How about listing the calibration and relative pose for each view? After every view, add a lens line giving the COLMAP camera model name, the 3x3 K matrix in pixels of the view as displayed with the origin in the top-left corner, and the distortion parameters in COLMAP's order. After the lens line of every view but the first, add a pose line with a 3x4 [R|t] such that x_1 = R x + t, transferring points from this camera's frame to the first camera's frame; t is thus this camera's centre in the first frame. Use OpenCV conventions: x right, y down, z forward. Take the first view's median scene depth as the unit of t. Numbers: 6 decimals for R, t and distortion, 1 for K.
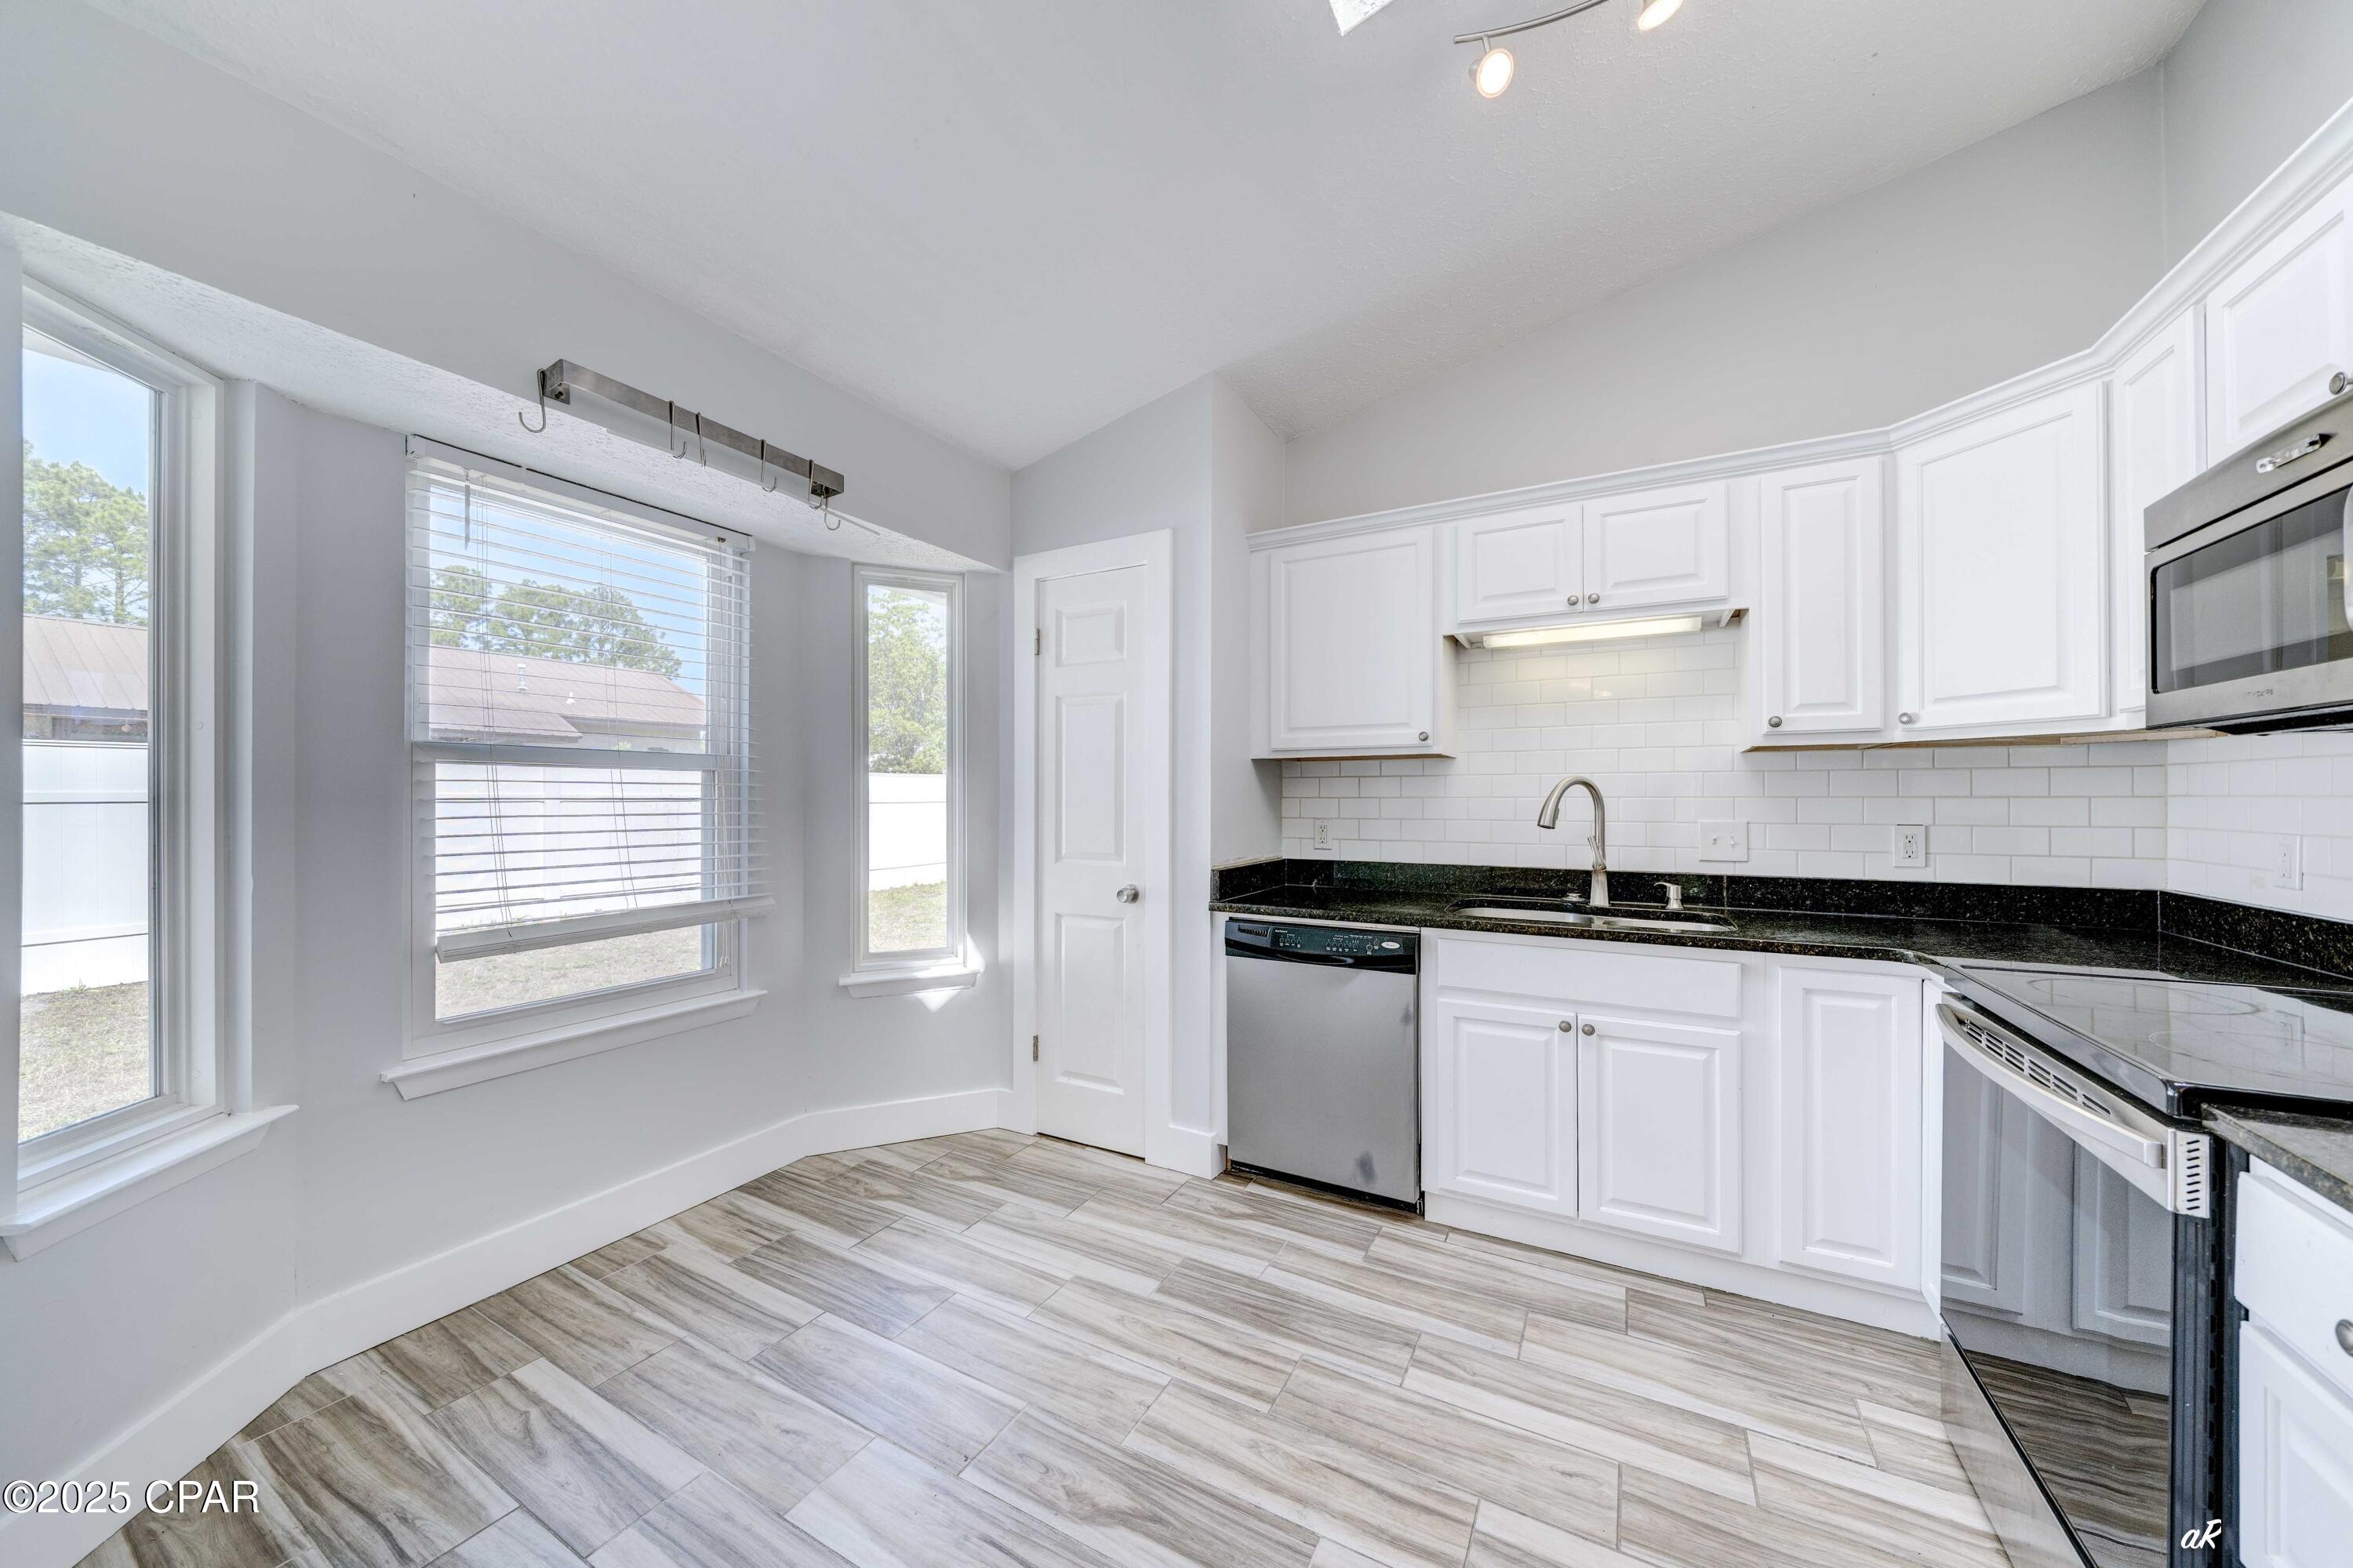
lens RADIAL K [[815.2, 0, 1173.7], [0, 815.2, 795.9], [0, 0, 1]] dist [-0.006295, 0.000009]
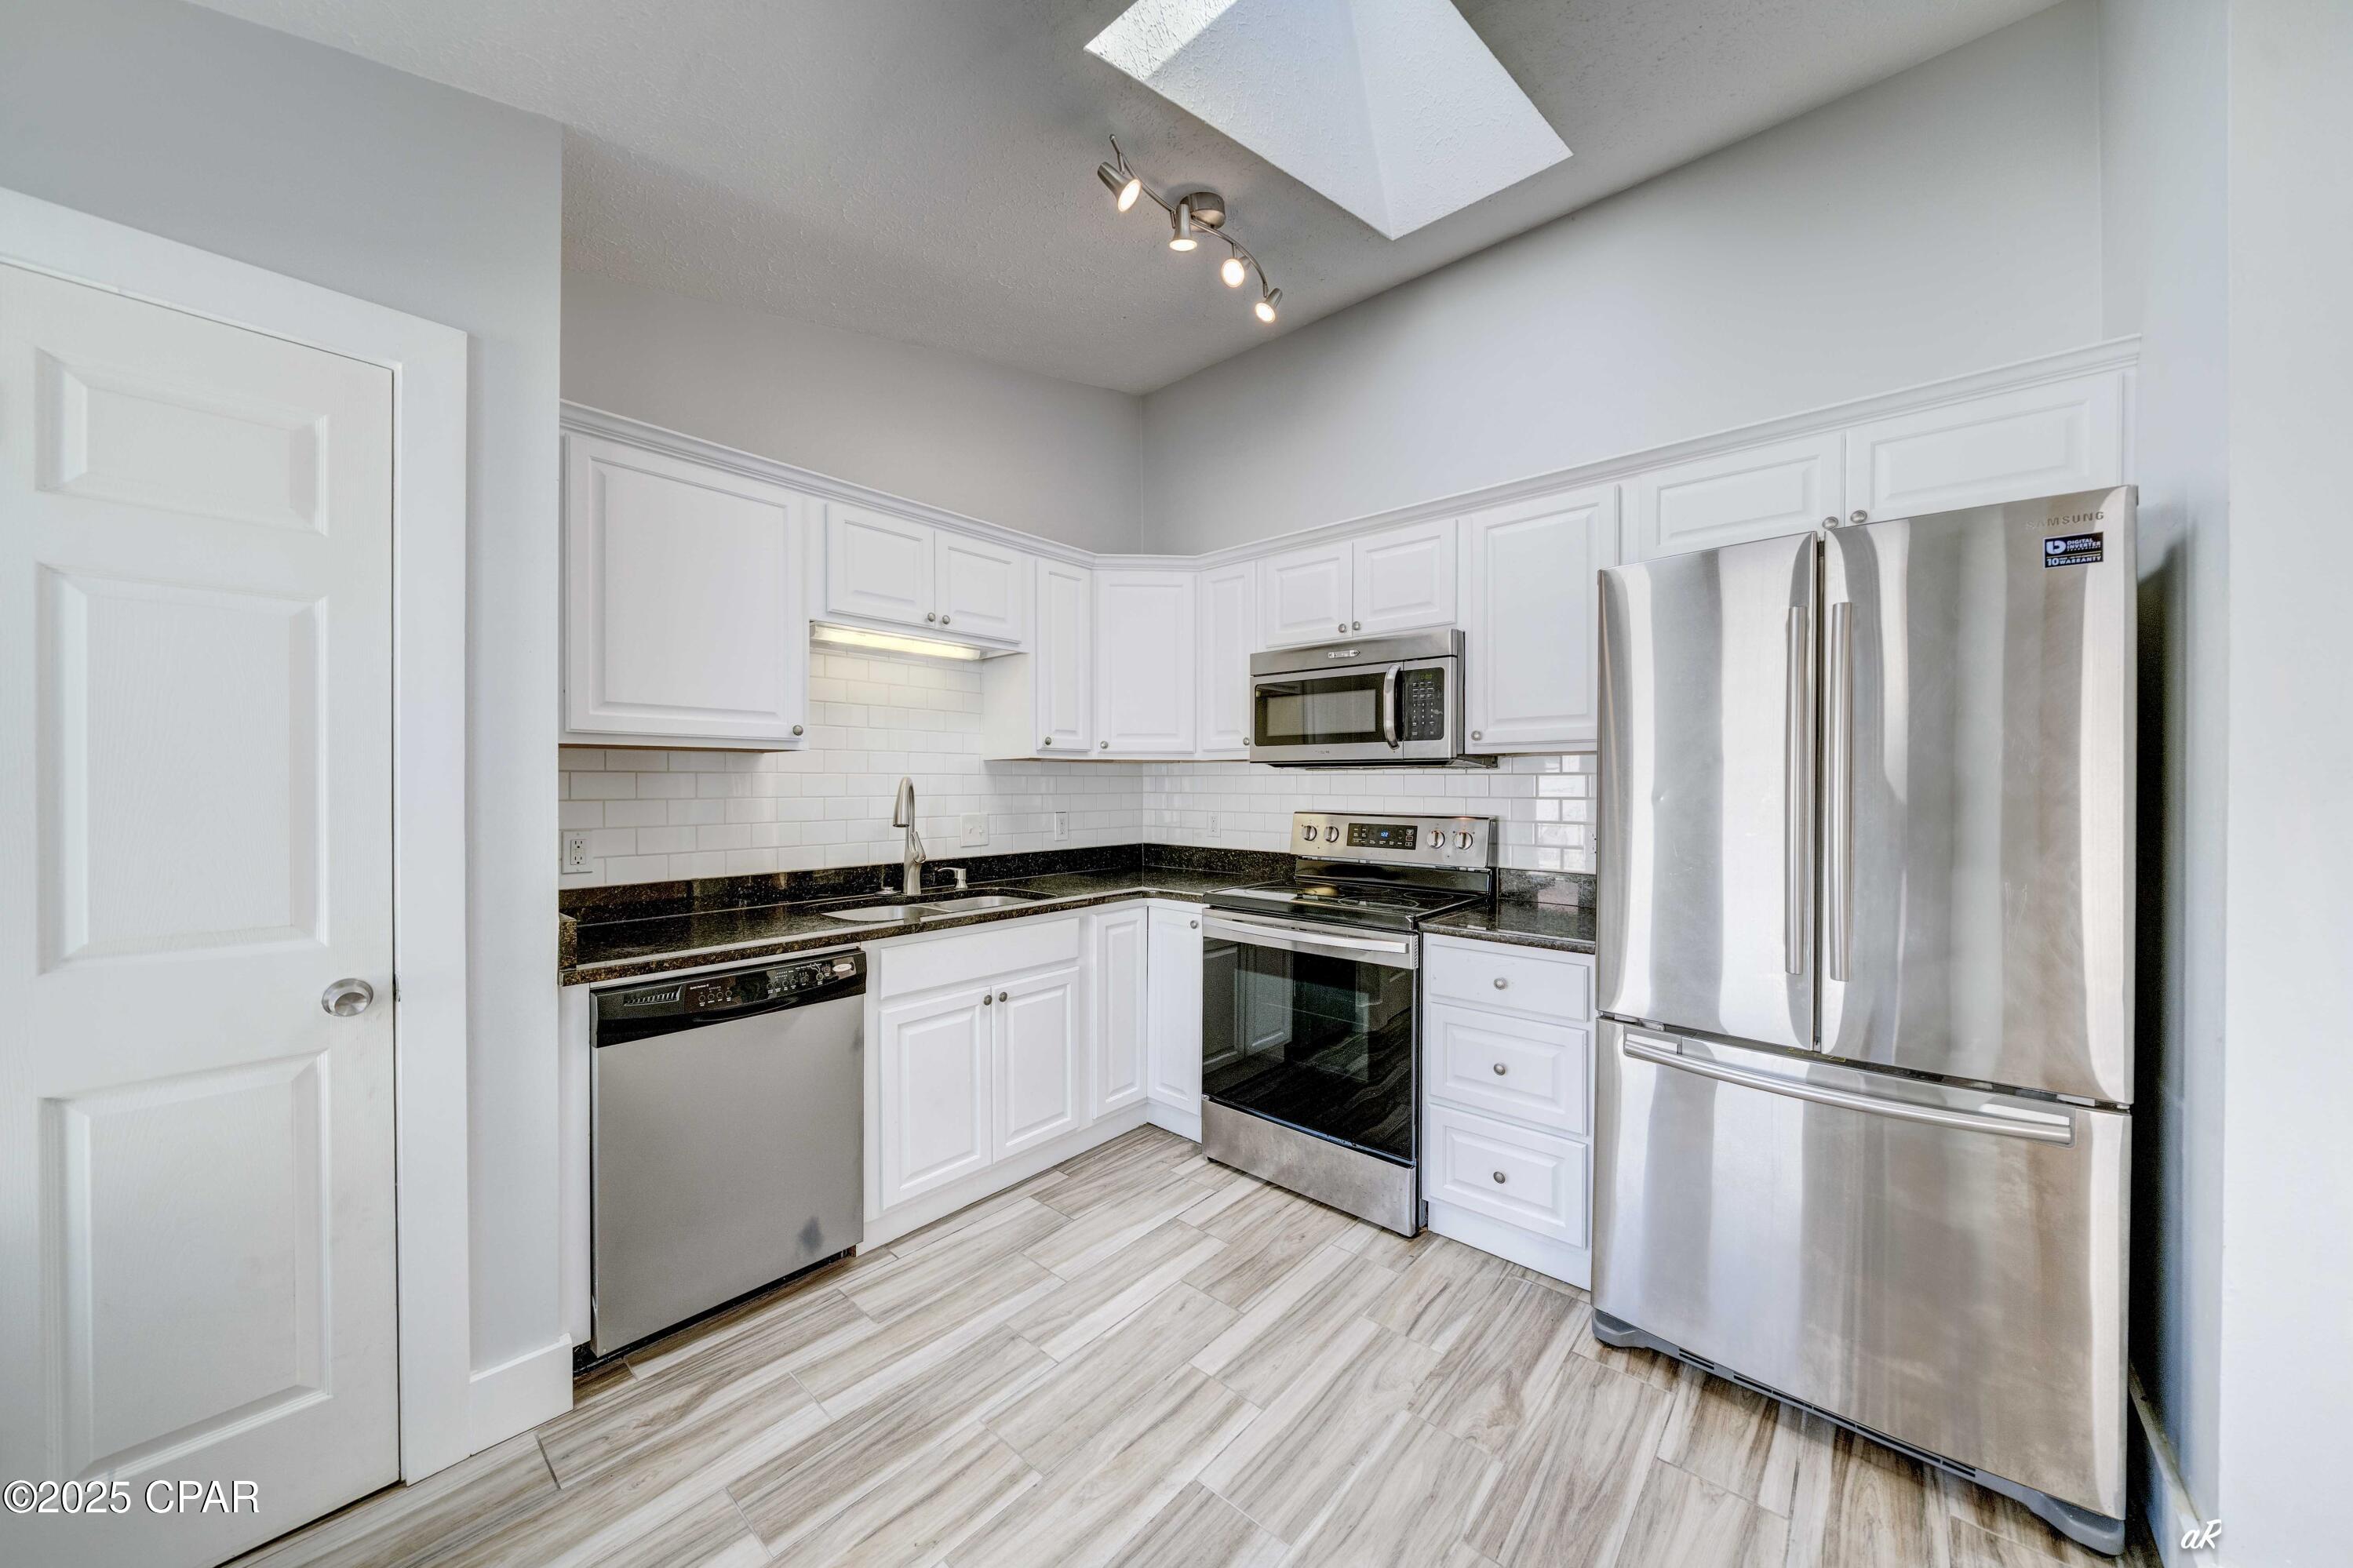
lens RADIAL K [[815.1, 0, 1159.8], [0, 815.1, 789.7], [0, 0, 1]] dist [-0.006295, 0.000009]
pose [[0.222691, -0.005507, 0.974874, -0.559524], [-0.001138, 0.999982, 0.005909, -0.016896], [-0.974888, -0.002425, 0.222681, 0.502720]]
